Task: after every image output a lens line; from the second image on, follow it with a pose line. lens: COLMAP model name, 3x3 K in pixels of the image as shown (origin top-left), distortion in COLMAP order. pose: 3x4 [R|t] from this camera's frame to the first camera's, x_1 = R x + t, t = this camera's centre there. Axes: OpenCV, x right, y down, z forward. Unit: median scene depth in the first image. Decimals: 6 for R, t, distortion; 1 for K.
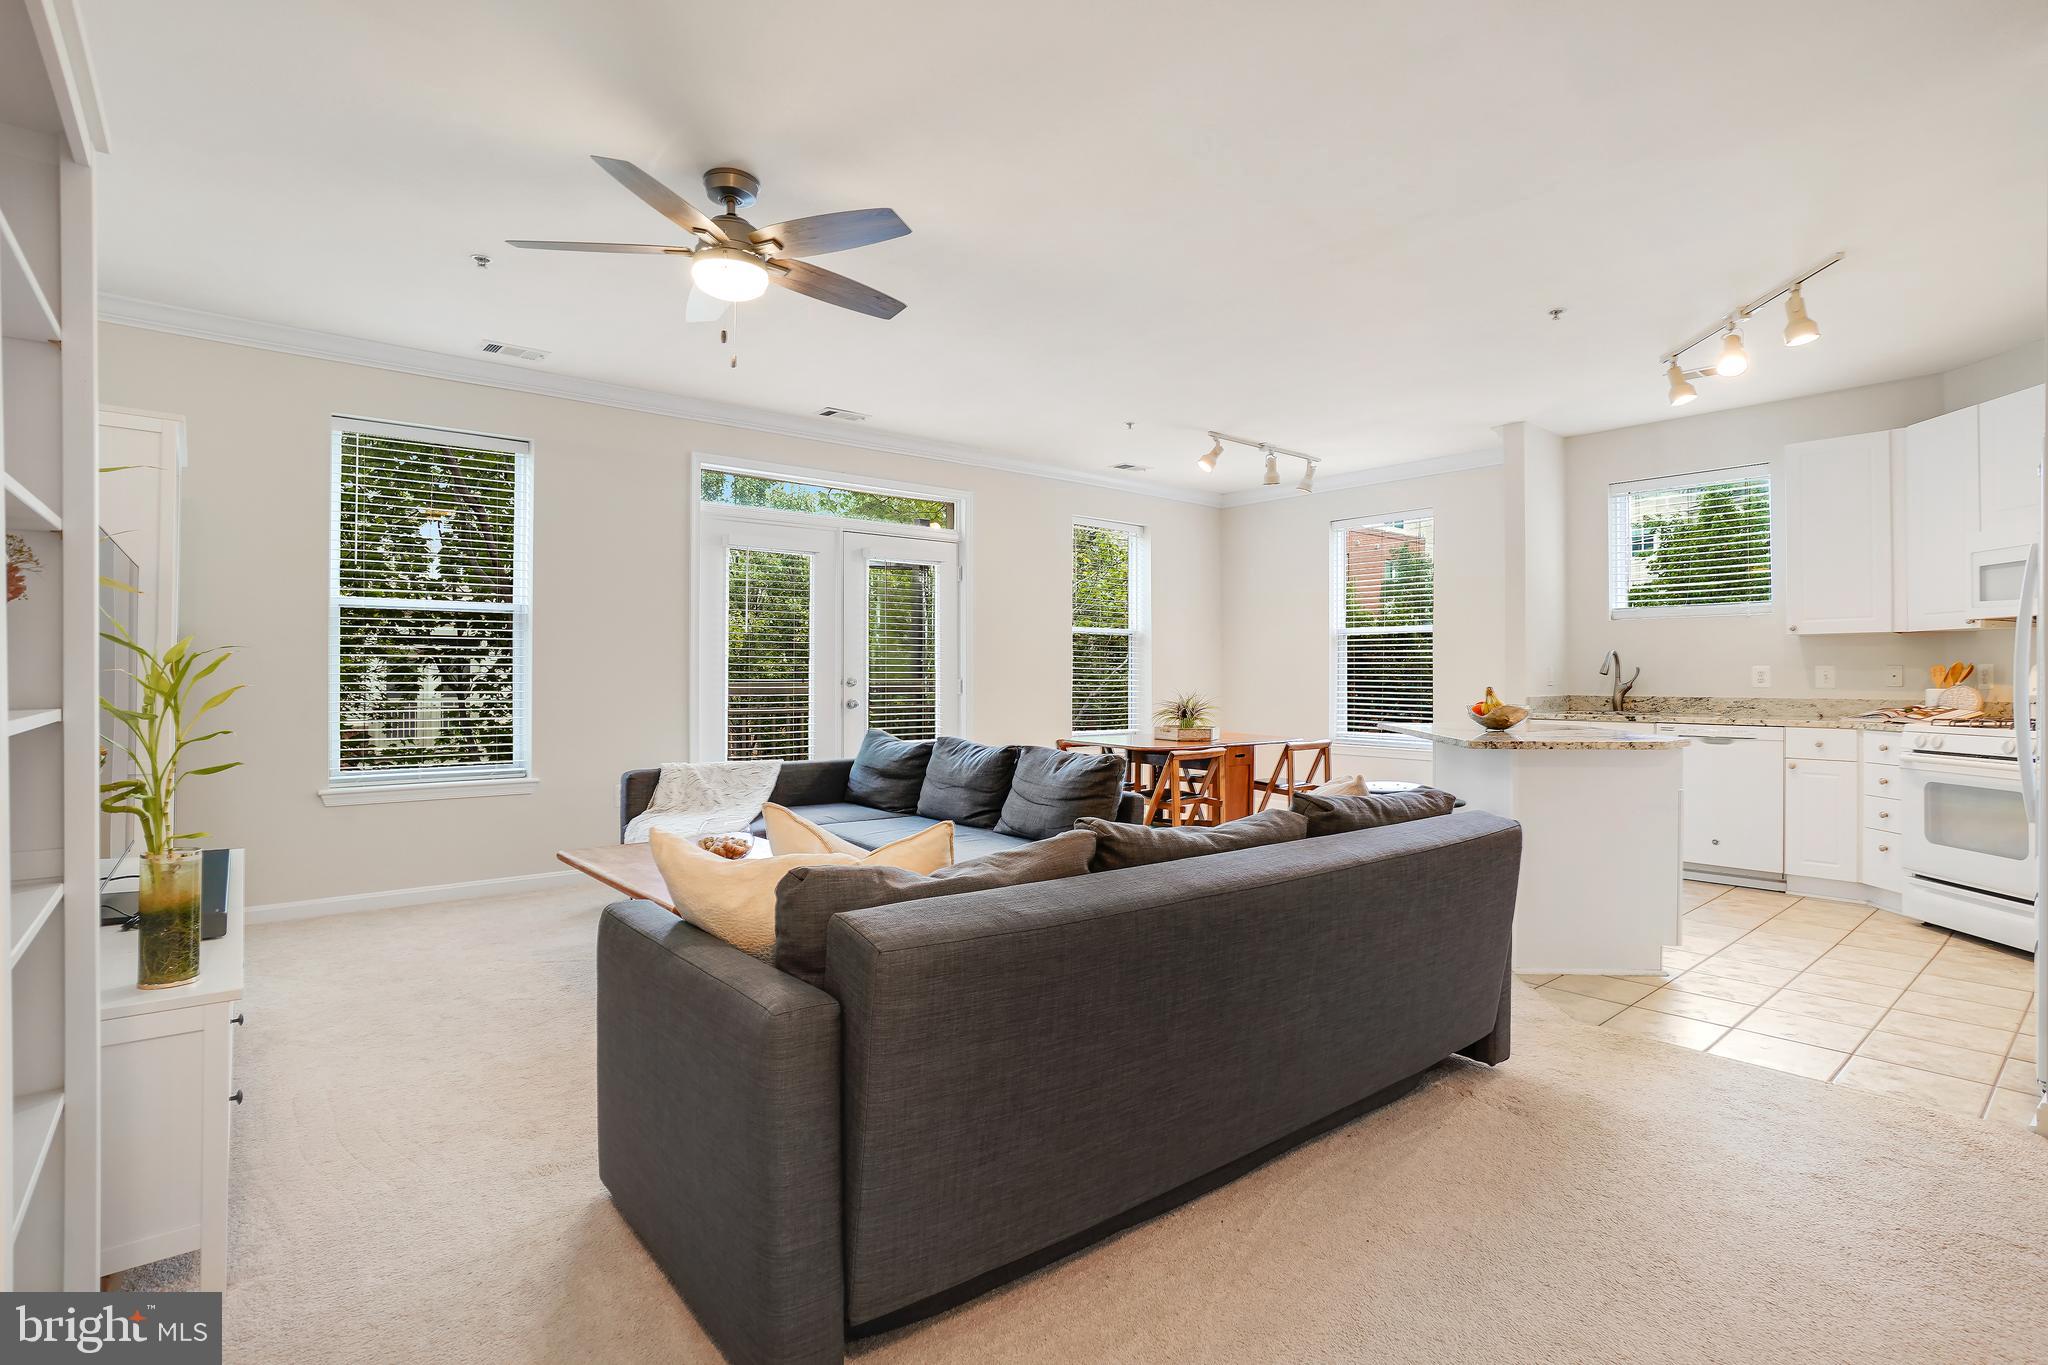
lens RADIAL K [[978.8, 0, 1074.3], [0, 978.8, 680.3], [0, 0, 1]] dist [0.006546, -0.000291]
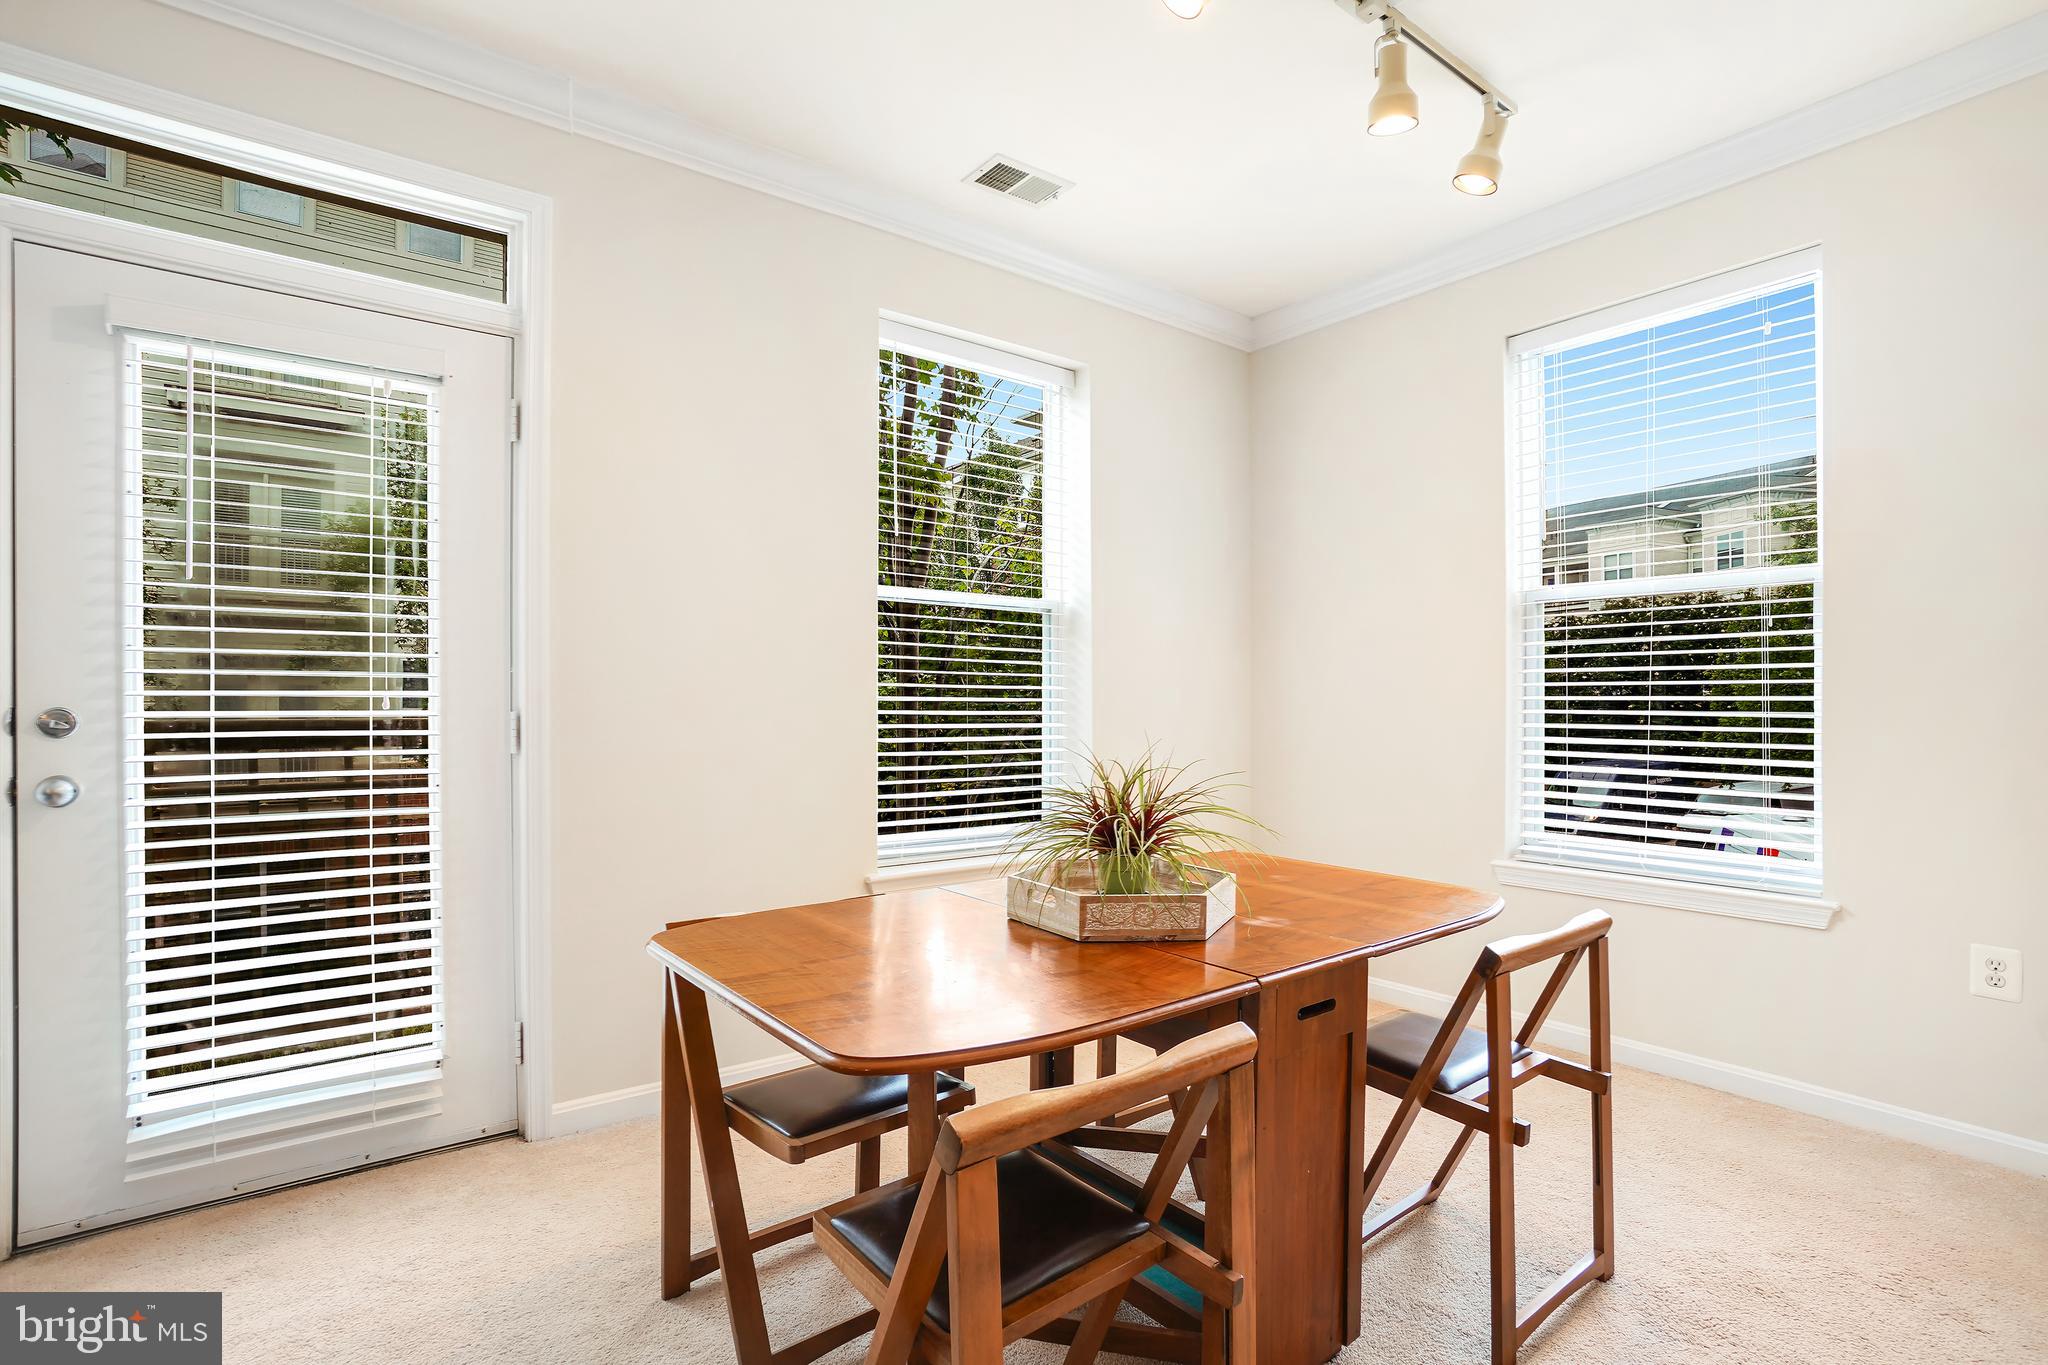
lens RADIAL K [[978.8, 0, 1082.1], [0, 978.8, 707.8], [0, 0, 1]] dist [0.006546, -0.000291]
pose [[0.999661, -0.003902, -0.025752, 0.151714], [0.003905, 0.999992, 0.000055, -0.003429], [0.025752, -0.000155, 0.999668, 0.980107]]
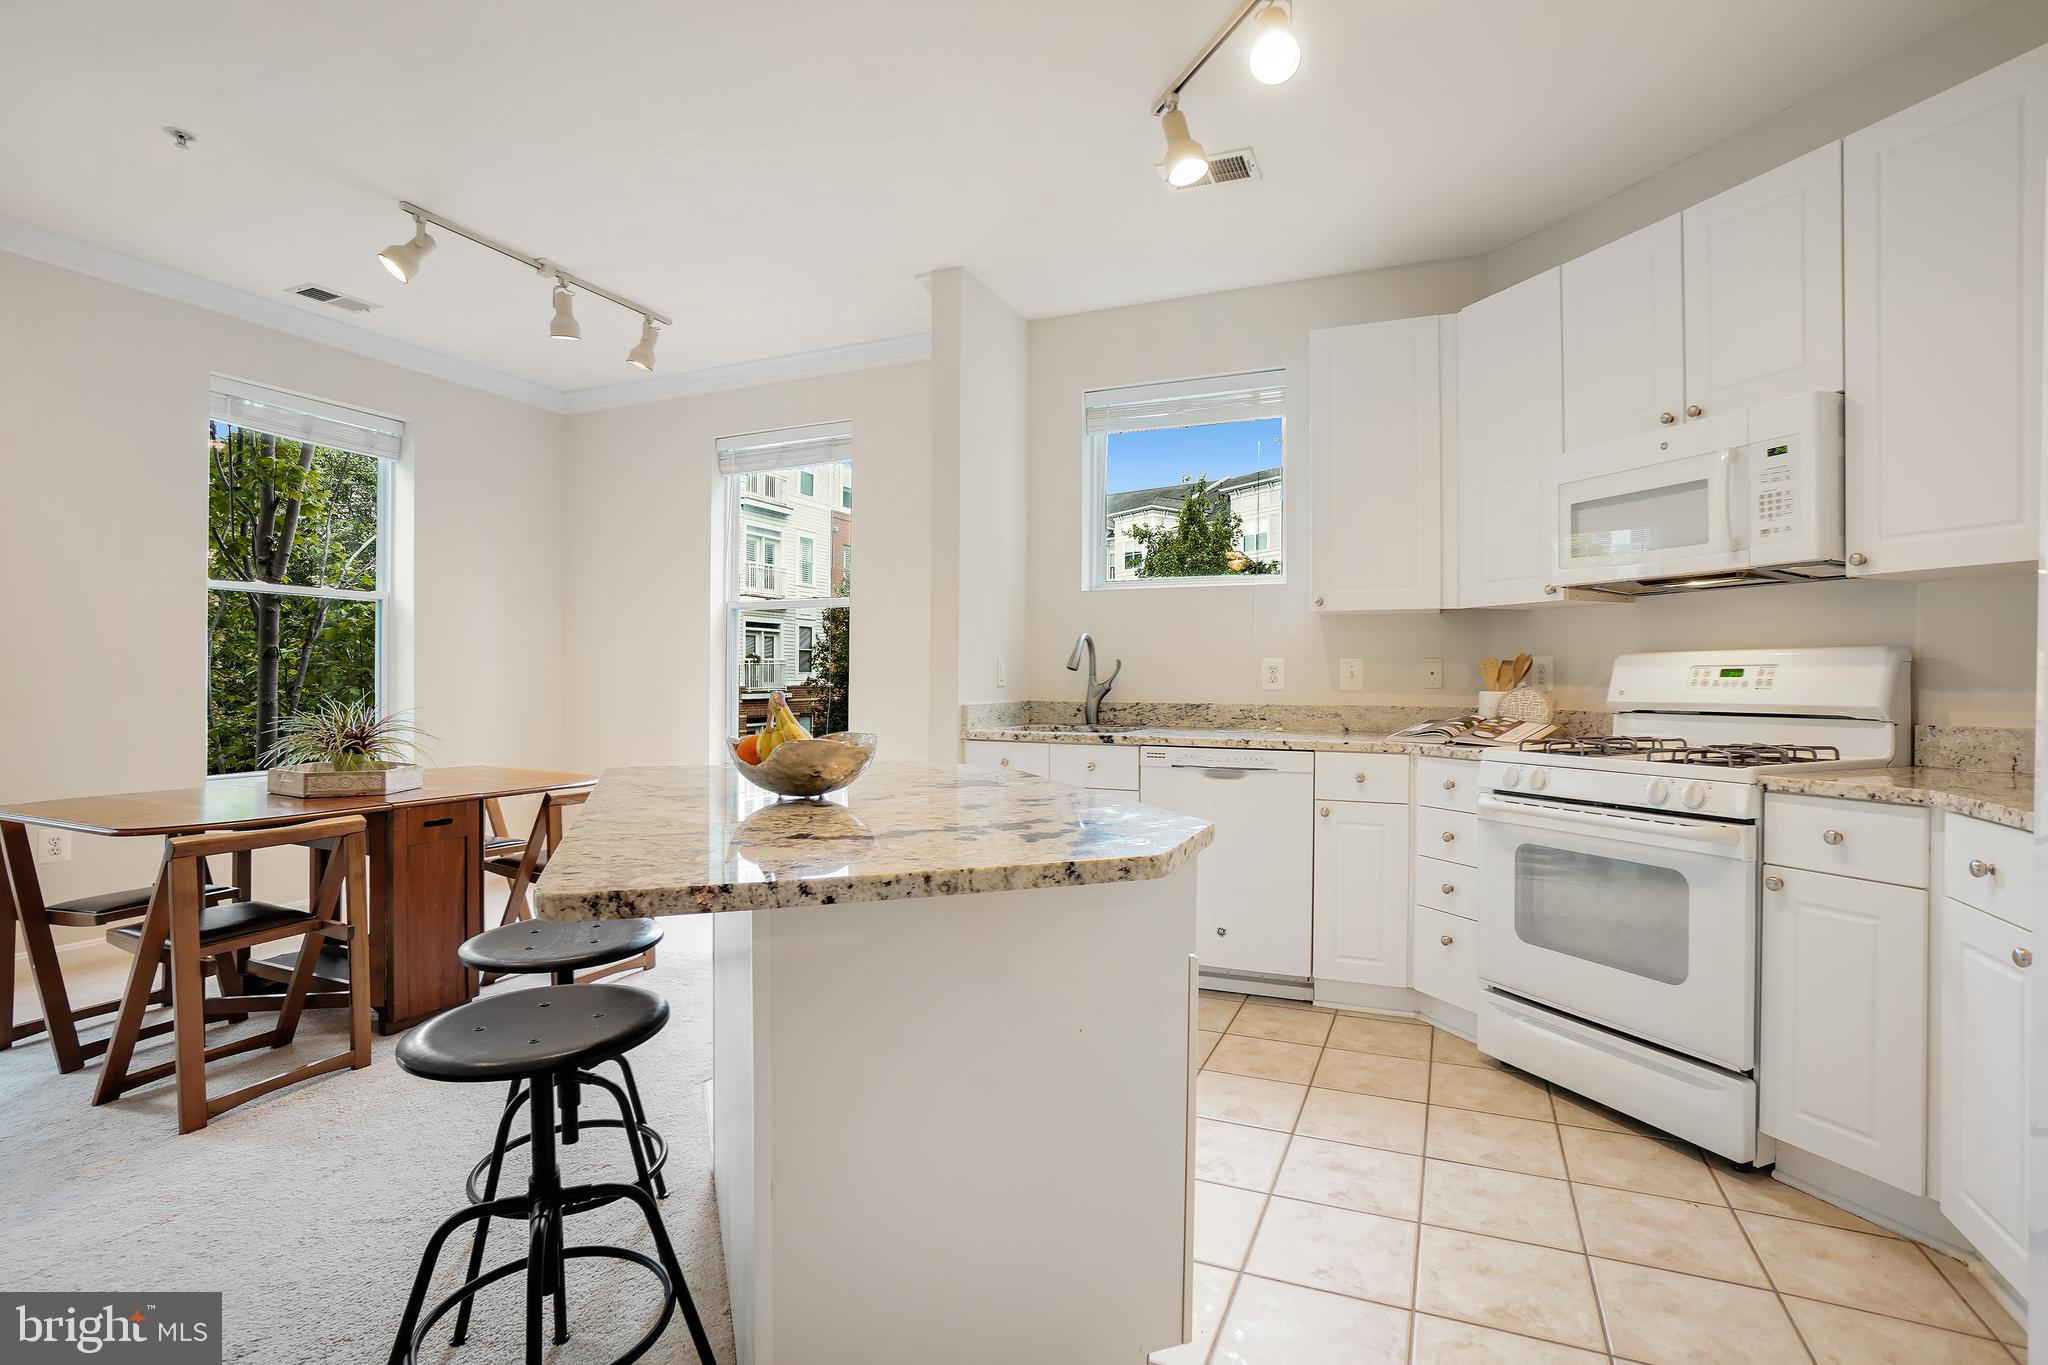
lens RADIAL K [[978.8, 0, 998.0], [0, 978.8, 676.6], [0, 0, 1]] dist [0.006546, -0.000291]
pose [[0.926131, 0.002671, 0.377193, 0.325445], [-0.001626, 0.999994, -0.003089, 0.000821], [-0.377199, 0.002248, 0.926129, 0.543812]]
